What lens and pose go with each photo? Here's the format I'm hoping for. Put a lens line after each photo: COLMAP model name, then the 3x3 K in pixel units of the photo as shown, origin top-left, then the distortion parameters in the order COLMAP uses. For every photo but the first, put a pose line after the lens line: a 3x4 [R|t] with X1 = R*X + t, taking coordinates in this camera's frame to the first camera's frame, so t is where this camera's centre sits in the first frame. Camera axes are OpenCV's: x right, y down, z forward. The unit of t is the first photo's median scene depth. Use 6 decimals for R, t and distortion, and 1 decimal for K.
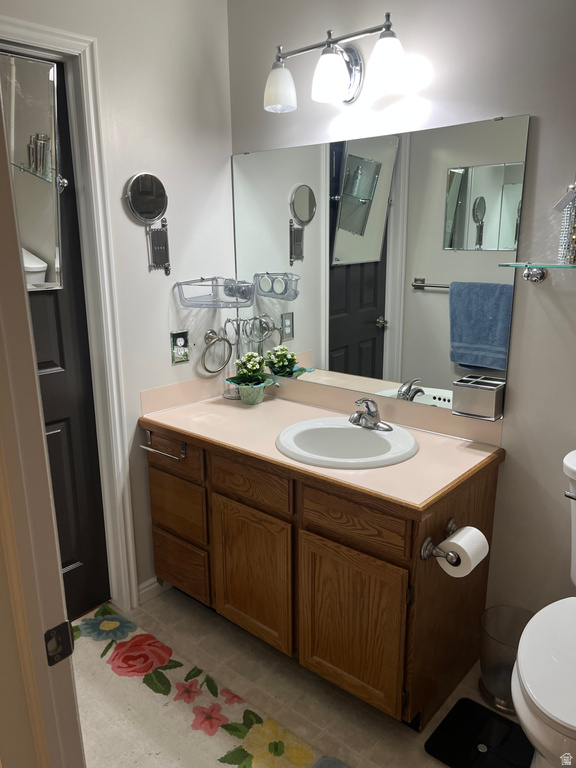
lens RADIAL K [[589.2, 0, 288.2], [0, 589.2, 381.0], [0, 0, 1]] dist [0.035062, -0.025371]
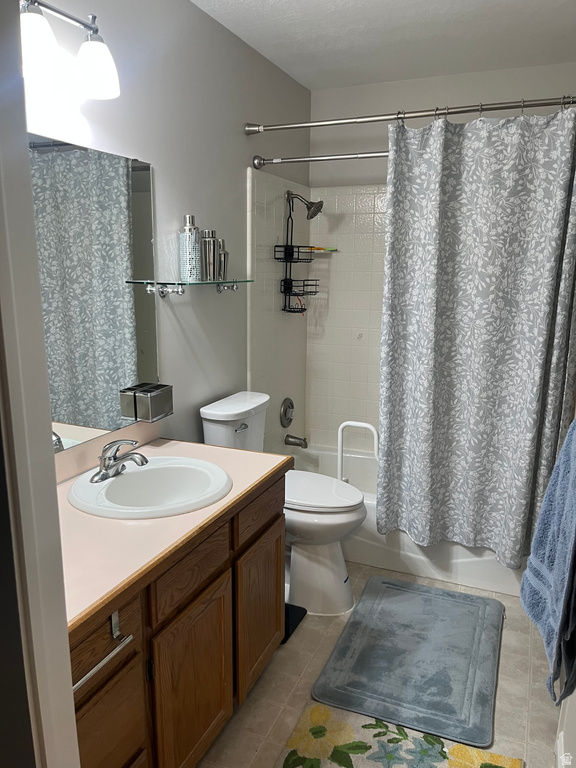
lens RADIAL K [[589.2, 0, 288.6], [0, 589.2, 388.8], [0, 0, 1]] dist [0.035062, -0.025371]
pose [[-0.284577, -0.189566, 0.939724, -0.861362], [0.234378, 0.936748, 0.259942, -0.243270], [-0.929561, 0.294224, -0.222147, 1.068014]]
